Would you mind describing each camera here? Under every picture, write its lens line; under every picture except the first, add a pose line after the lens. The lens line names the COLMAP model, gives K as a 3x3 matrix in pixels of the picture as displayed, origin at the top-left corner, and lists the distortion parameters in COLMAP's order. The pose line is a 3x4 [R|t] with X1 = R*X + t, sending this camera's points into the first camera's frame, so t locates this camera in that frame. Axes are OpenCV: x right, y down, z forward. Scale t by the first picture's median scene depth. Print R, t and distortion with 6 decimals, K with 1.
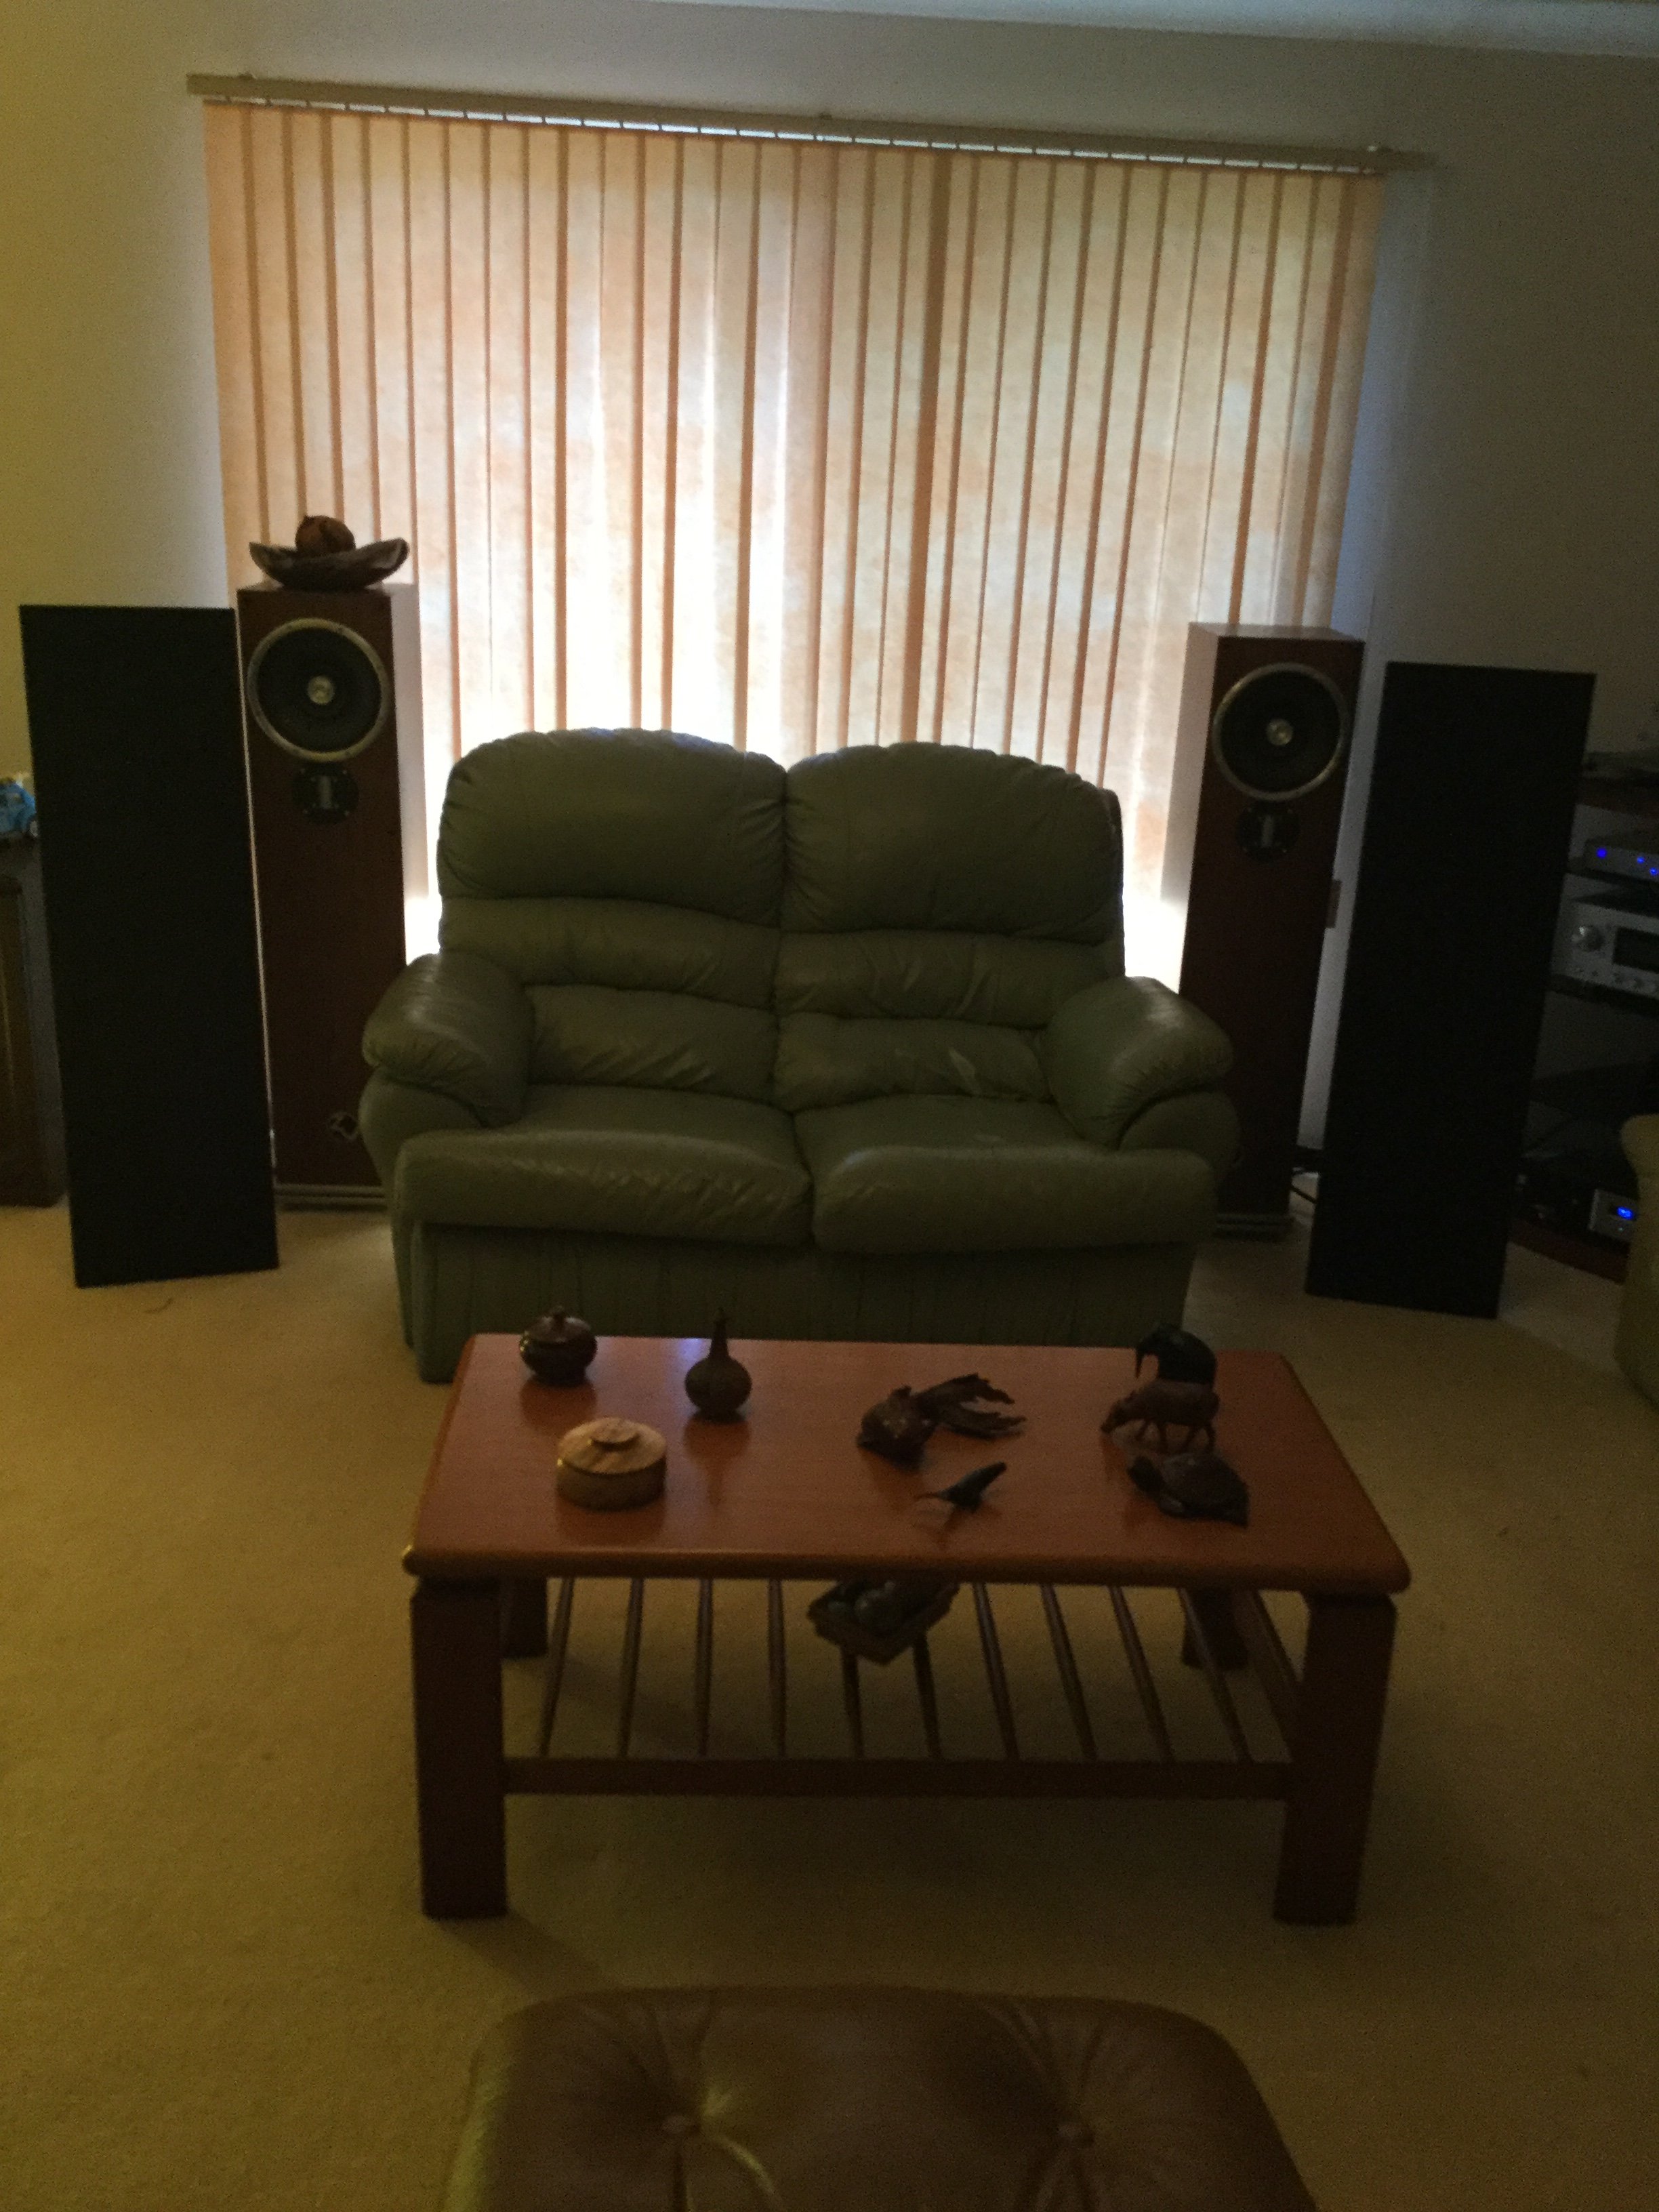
lens RADIAL K [[1959.9, 0, 835.0], [0, 1959.9, 1111.9], [0, 0, 1]] dist [0.088366, -0.171271]
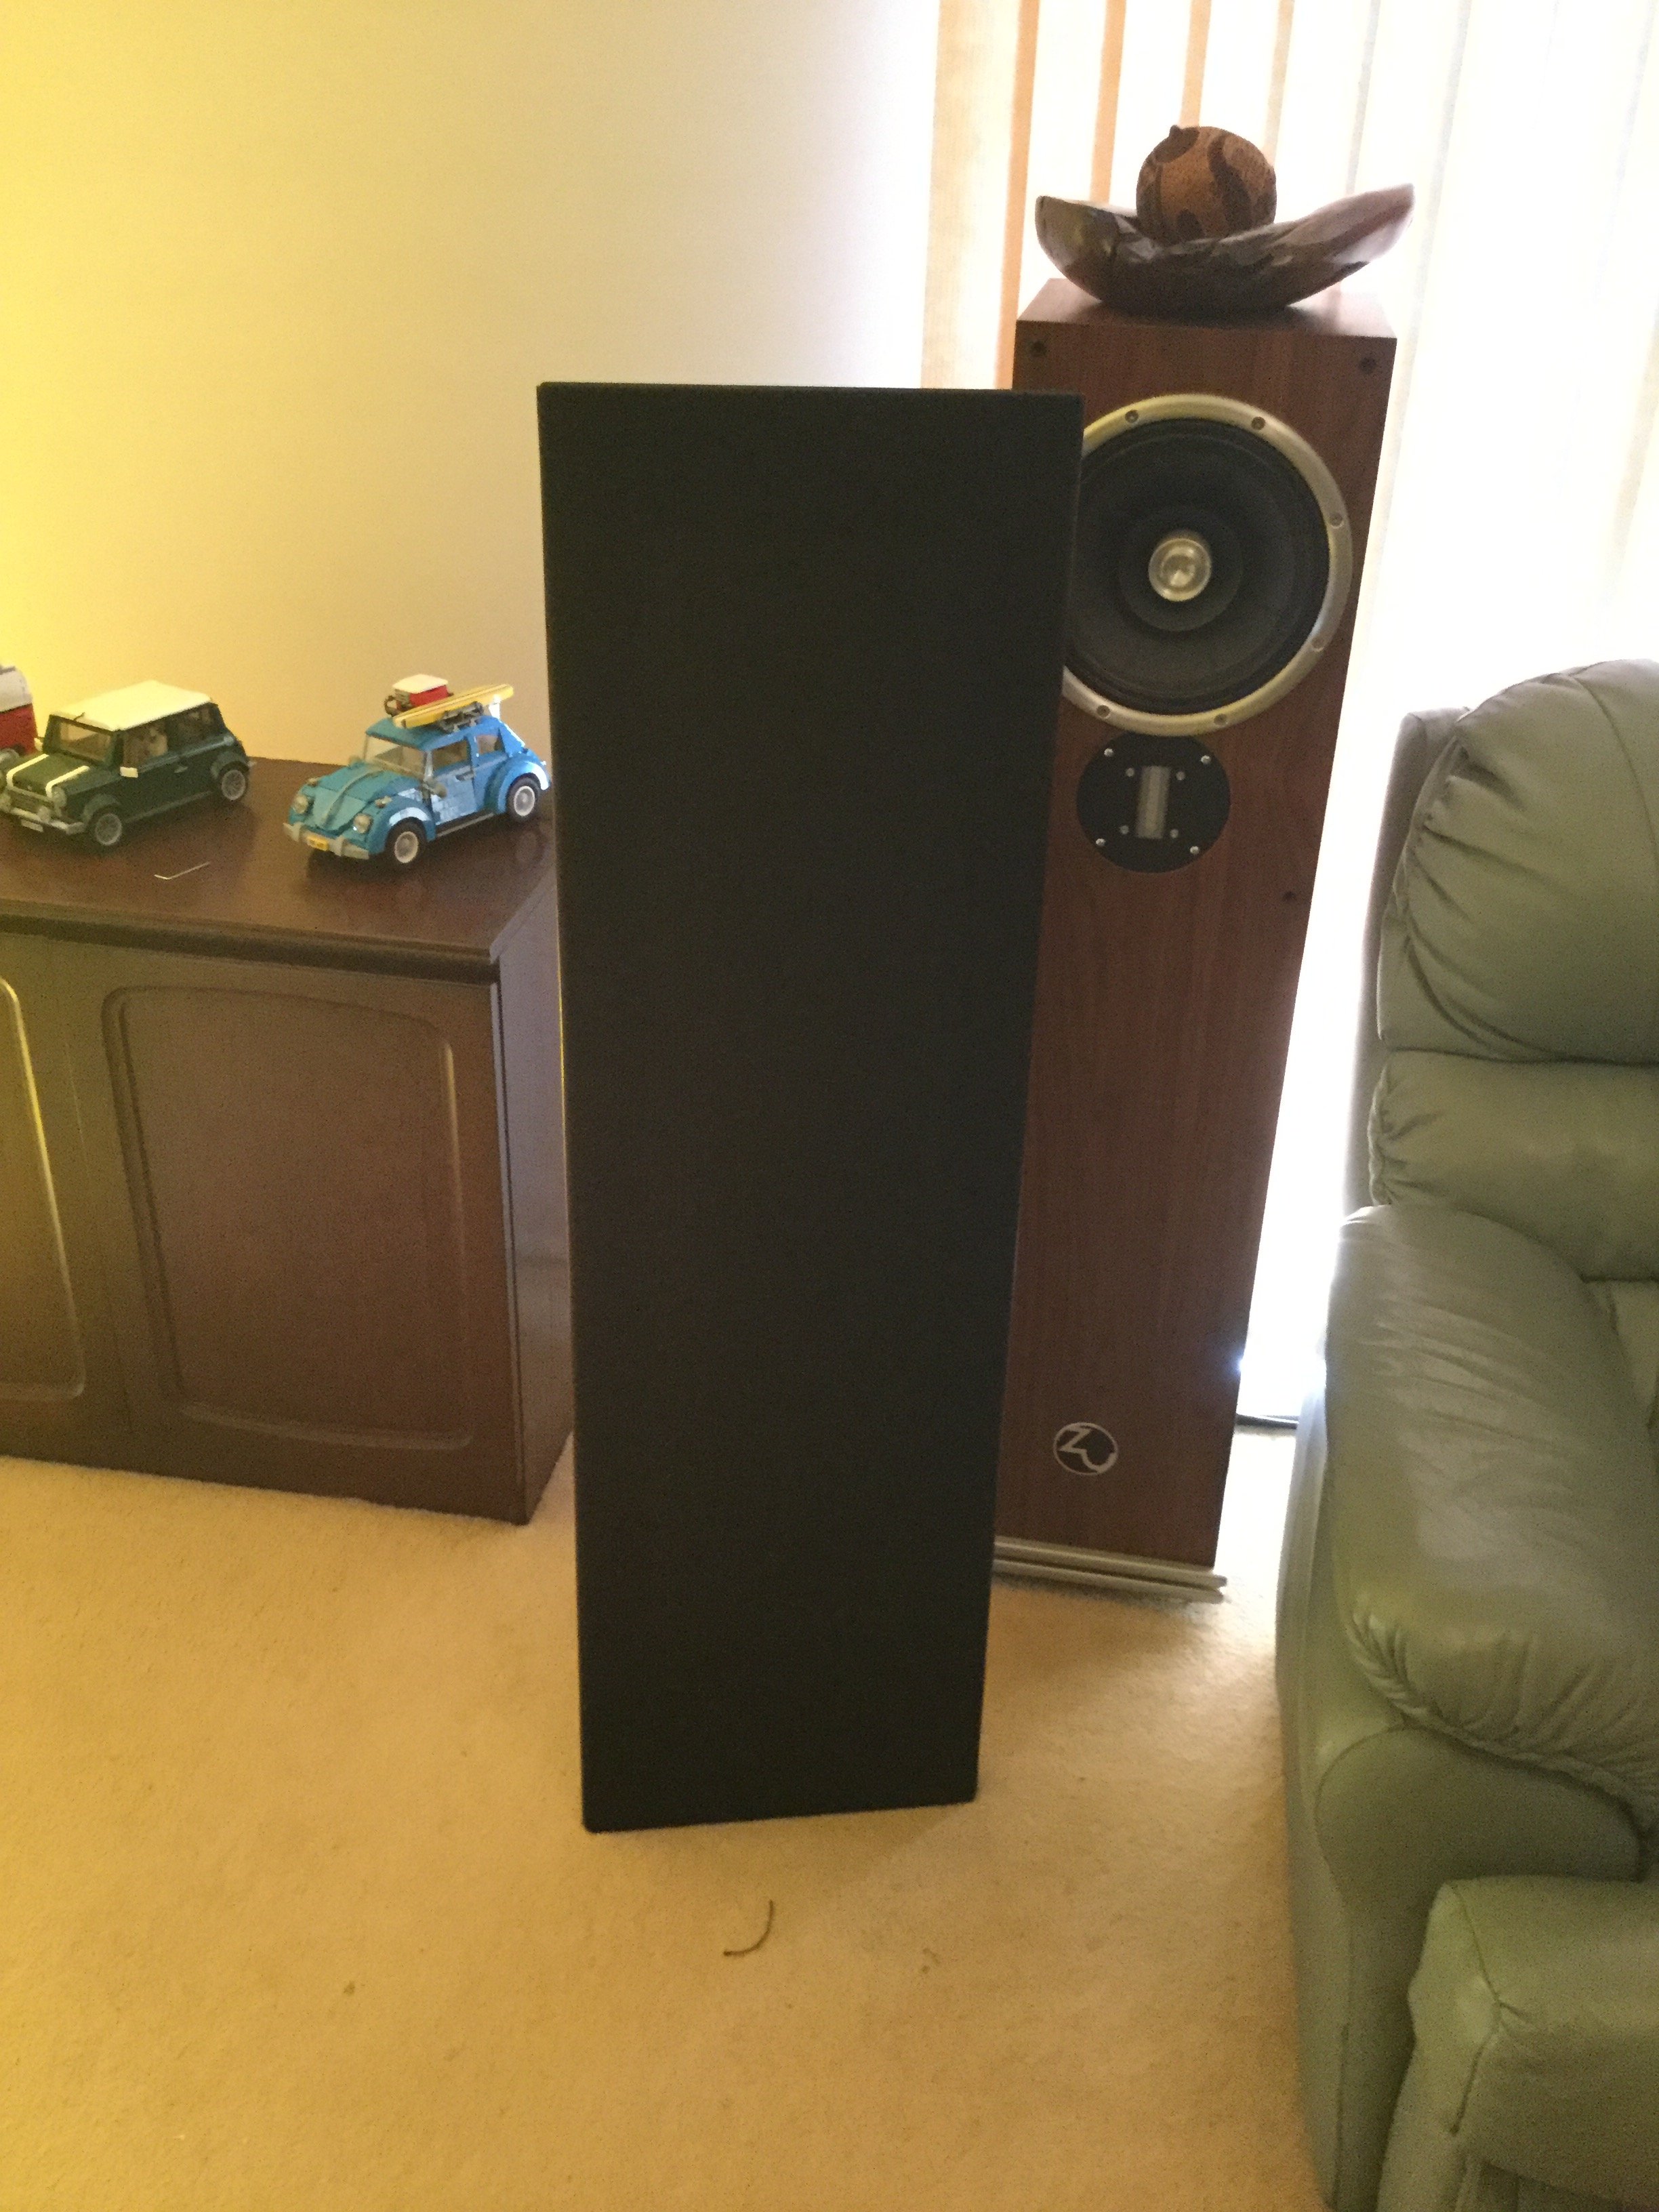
lens RADIAL K [[1959.9, 0, 830.7], [0, 1959.9, 1117.8], [0, 0, 1]] dist [0.088366, -0.171271]
pose [[0.978149, 0.080800, -0.191562, -0.239900], [-0.053011, 0.987864, 0.145992, -0.153172], [0.201034, -0.132647, 0.970562, 0.553595]]
